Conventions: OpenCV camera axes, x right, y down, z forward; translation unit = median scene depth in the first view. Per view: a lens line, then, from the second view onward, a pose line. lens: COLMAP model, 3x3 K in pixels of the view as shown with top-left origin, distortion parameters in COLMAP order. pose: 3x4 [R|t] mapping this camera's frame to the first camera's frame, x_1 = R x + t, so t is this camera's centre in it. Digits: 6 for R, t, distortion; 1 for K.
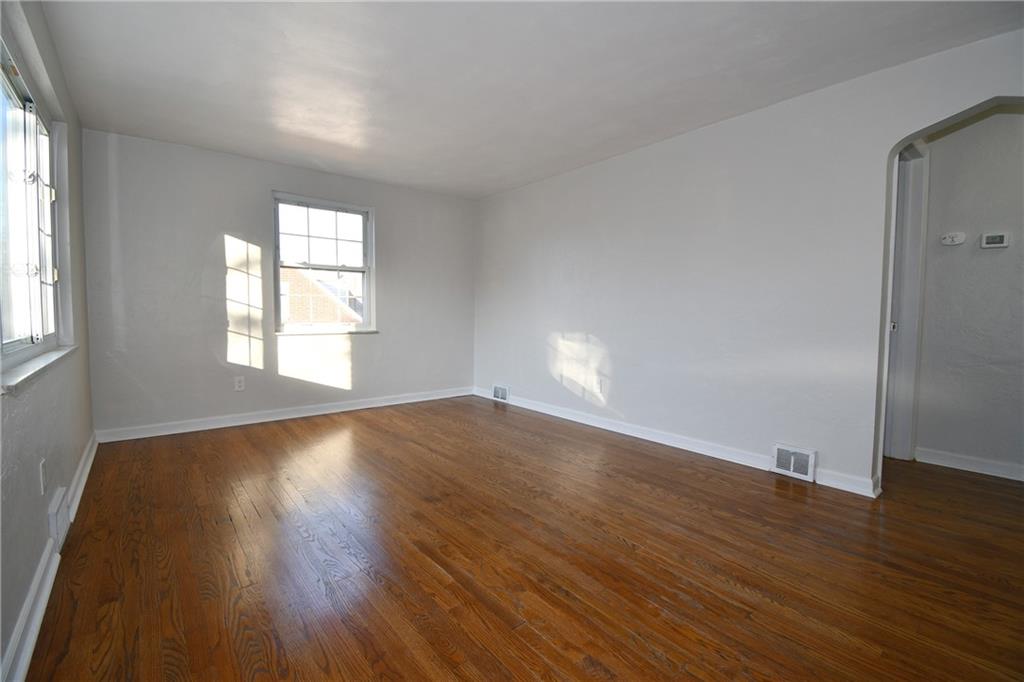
lens RADIAL K [[446.5, 0, 512.0], [0, 446.5, 341.0], [0, 0, 1]] dist [0.016992, -0.024459]
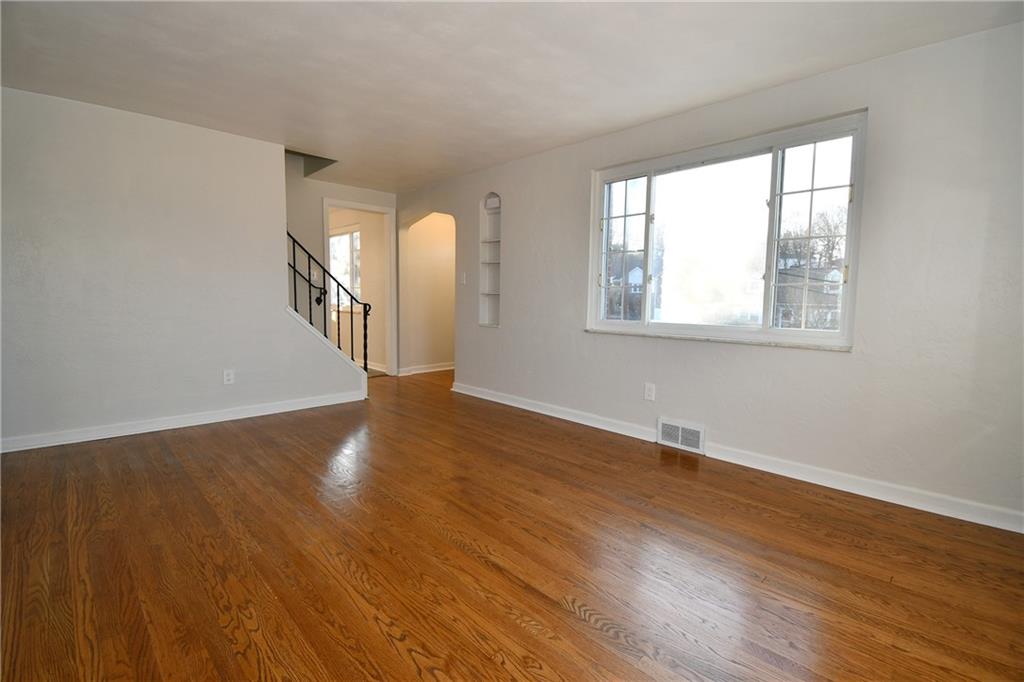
lens RADIAL K [[458.3, 0, 509.5], [0, 458.3, 338.2], [0, 0, 1]] dist [0.025058, -0.026561]
pose [[-0.995821, -0.013395, -0.090335, -0.122878], [-0.027104, 0.987965, 0.152286, -0.094385], [0.087208, 0.154098, -0.984200, 1.279977]]
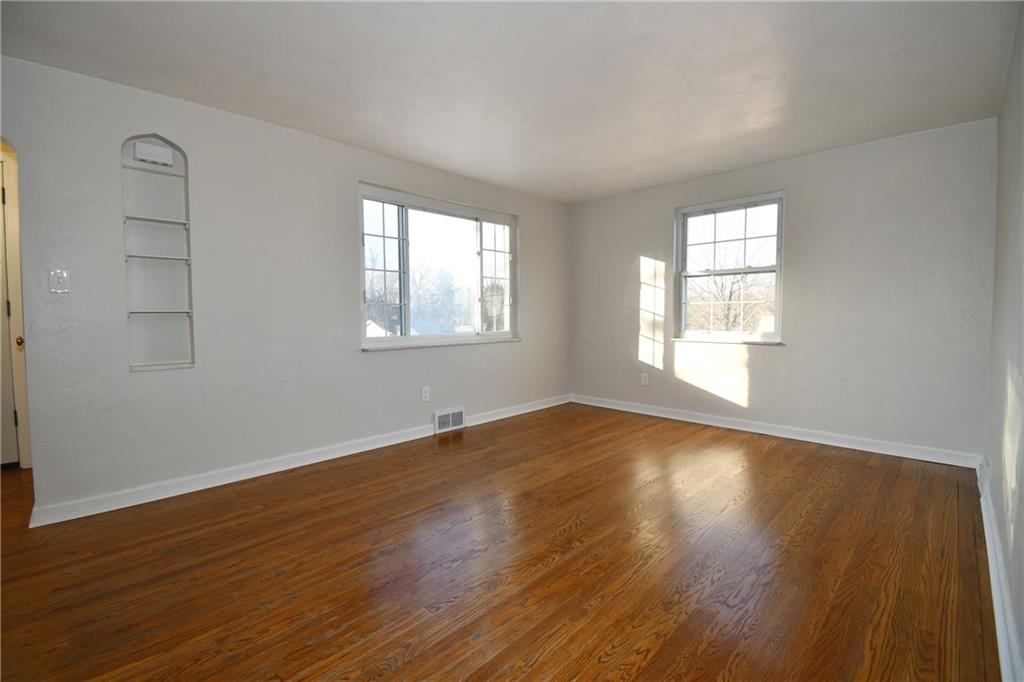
lens RADIAL K [[448.3, 0, 509.5], [0, 448.3, 336.4], [0, 0, 1]] dist [0.009977, -0.022418]
pose [[0.108232, 0.040614, -0.993296, 0.548981], [-0.057561, 0.997745, 0.034524, -0.040253], [0.992458, 0.053438, 0.110326, 0.512279]]
